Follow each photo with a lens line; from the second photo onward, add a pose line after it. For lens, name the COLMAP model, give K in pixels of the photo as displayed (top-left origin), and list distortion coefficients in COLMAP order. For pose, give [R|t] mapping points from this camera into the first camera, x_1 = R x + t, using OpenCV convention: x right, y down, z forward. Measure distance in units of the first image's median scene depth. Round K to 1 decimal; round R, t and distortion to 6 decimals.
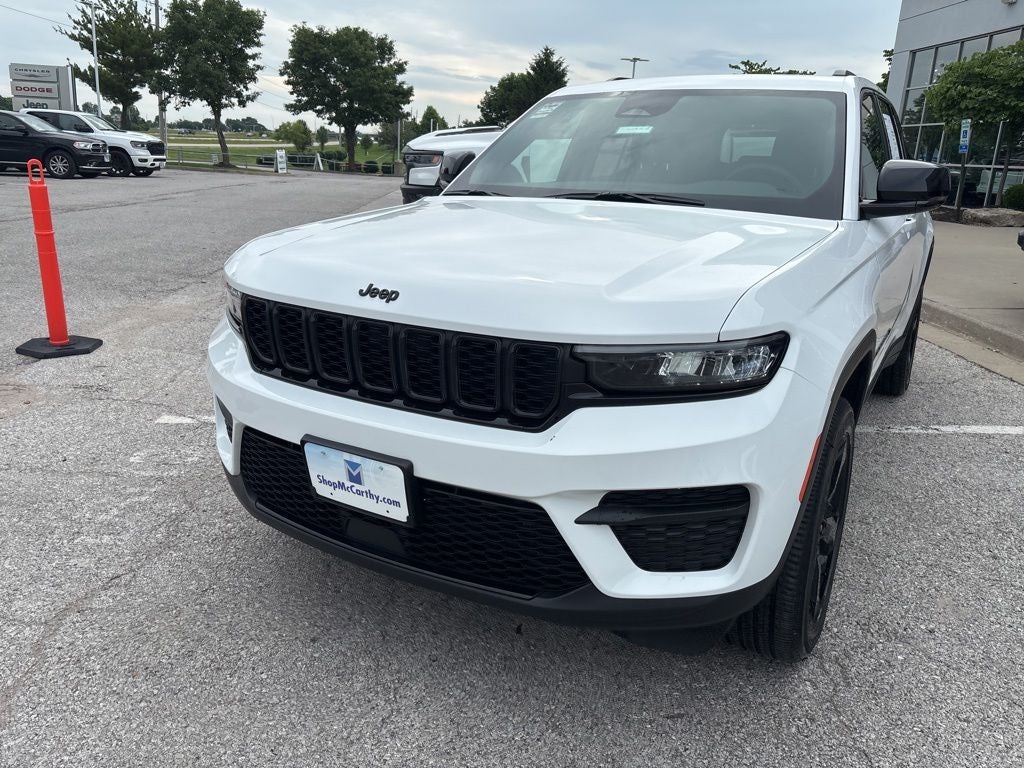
lens RADIAL K [[771.0, 0, 506.6], [0, 771.0, 367.2], [0, 0, 1]] dist [0.066346, -0.086030]
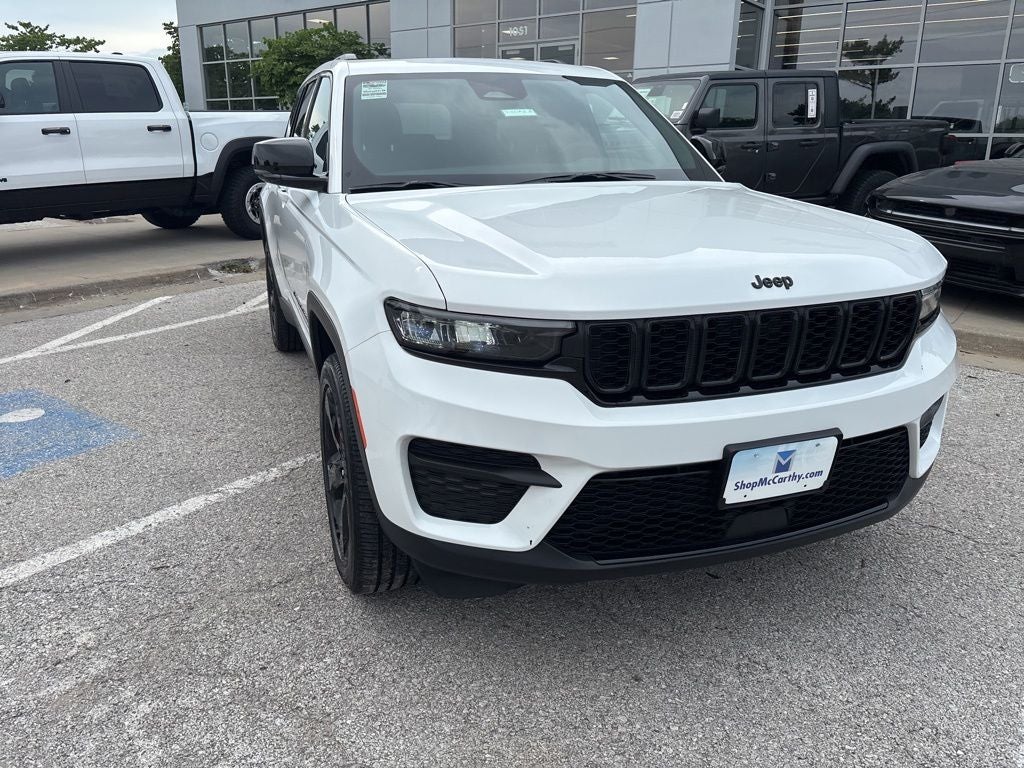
lens RADIAL K [[771.0, 0, 506.6], [0, 771.0, 367.2], [0, 0, 1]] dist [0.066346, -0.086030]
pose [[0.639601, -0.245722, 0.728376, -0.515074], [0.221921, 0.966213, 0.131084, -0.088815], [-0.735977, 0.077800, 0.672521, 0.260509]]
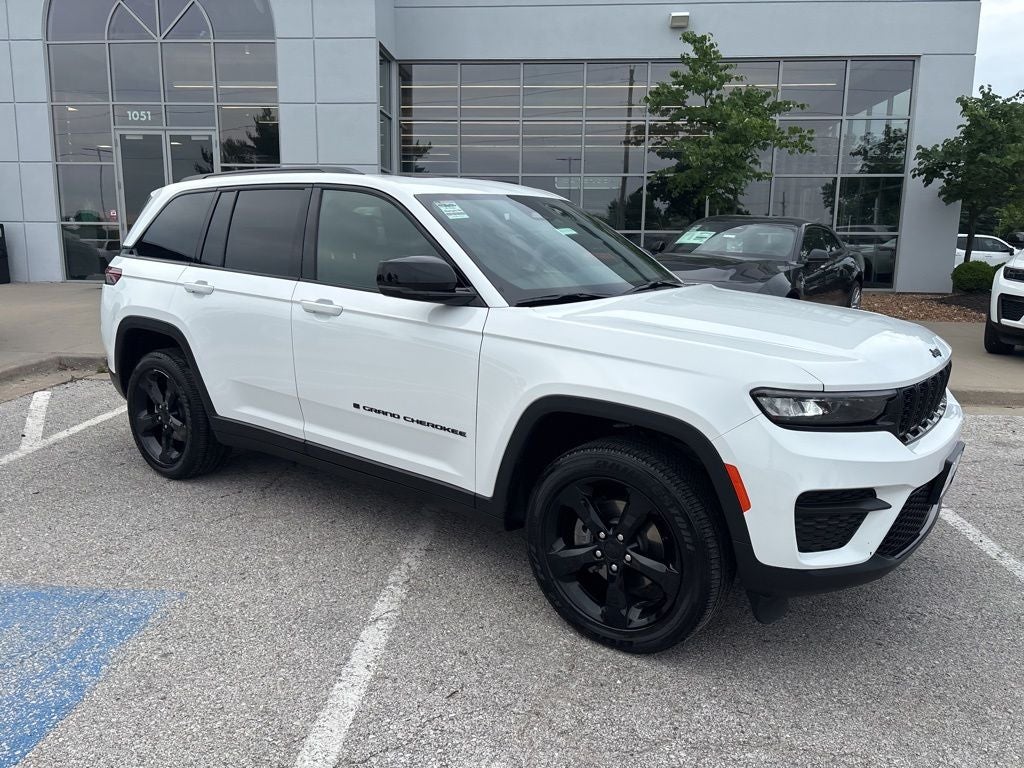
lens RADIAL K [[771.5, 0, 508.3], [0, 771.5, 372.6], [0, 0, 1]] dist [0.053589, -0.063376]
pose [[0.121421, -0.213180, 0.969439, -0.812999], [0.257146, 0.950078, 0.176716, -0.251226], [-0.958714, 0.227830, 0.170178, 0.704815]]
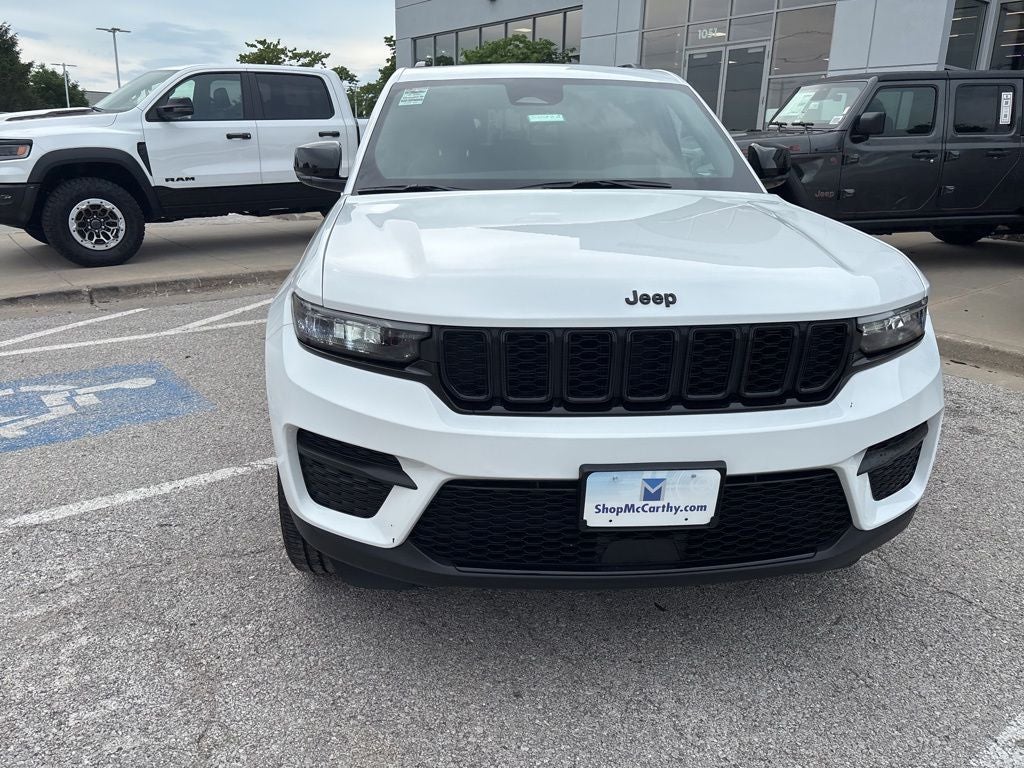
lens RADIAL K [[772.9, 0, 507.7], [0, 772.9, 377.6], [0, 0, 1]] dist [0.052824, -0.065165]
pose [[0.816592, -0.189087, 0.545366, -0.378579], [0.169684, 0.981712, 0.086302, -0.050456], [-0.551711, 0.022066, 0.833743, 0.136696]]
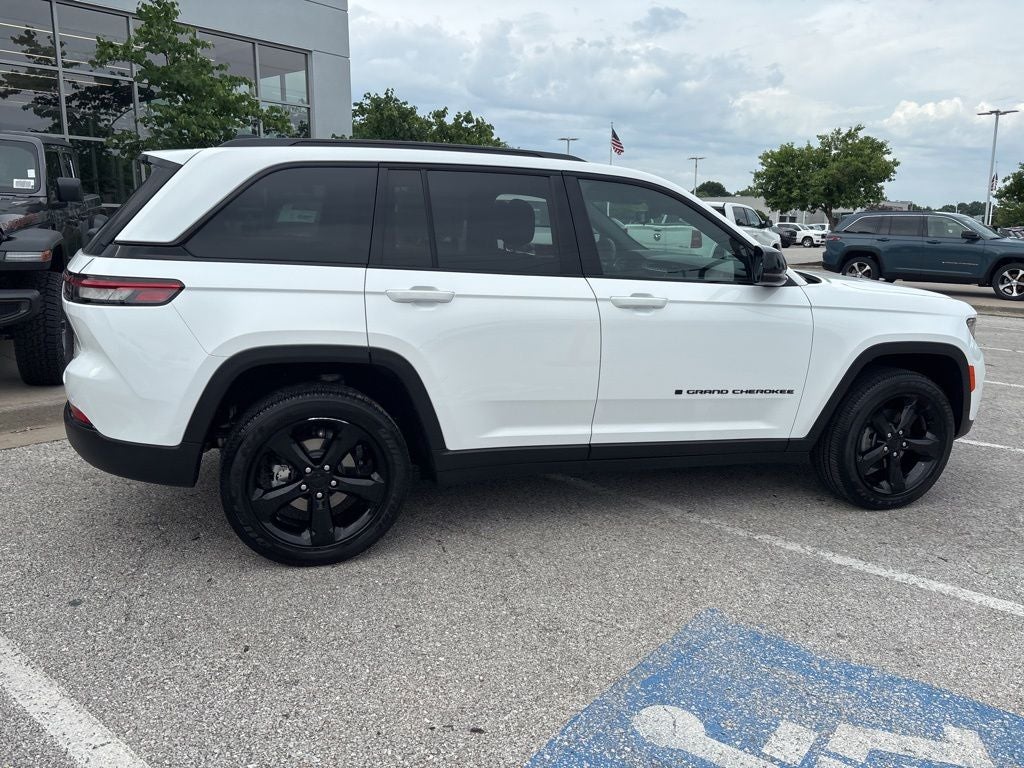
lens RADIAL K [[772.9, 0, 507.7], [0, 772.9, 377.6], [0, 0, 1]] dist [0.052824, -0.065165]
pose [[-0.735722, -0.197746, 0.647773, -0.440633], [0.127790, 0.898719, 0.419493, -0.524583], [-0.665119, 0.391409, -0.635937, 1.716931]]
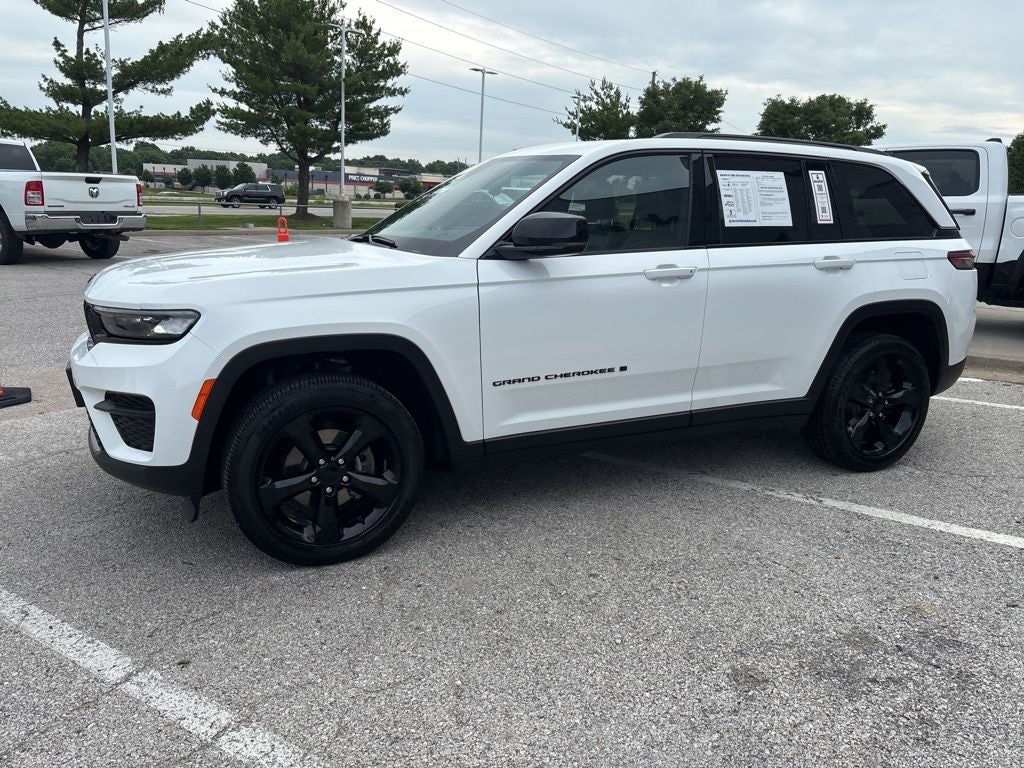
lens RADIAL K [[775.1, 0, 507.5], [0, 775.1, 365.9], [0, 0, 1]] dist [0.044874, -0.051397]
pose [[0.824791, 0.105364, -0.555534, 0.757158], [-0.152435, 0.987543, -0.039016, 0.014053], [0.544503, 0.116863, 0.830578, 0.012136]]
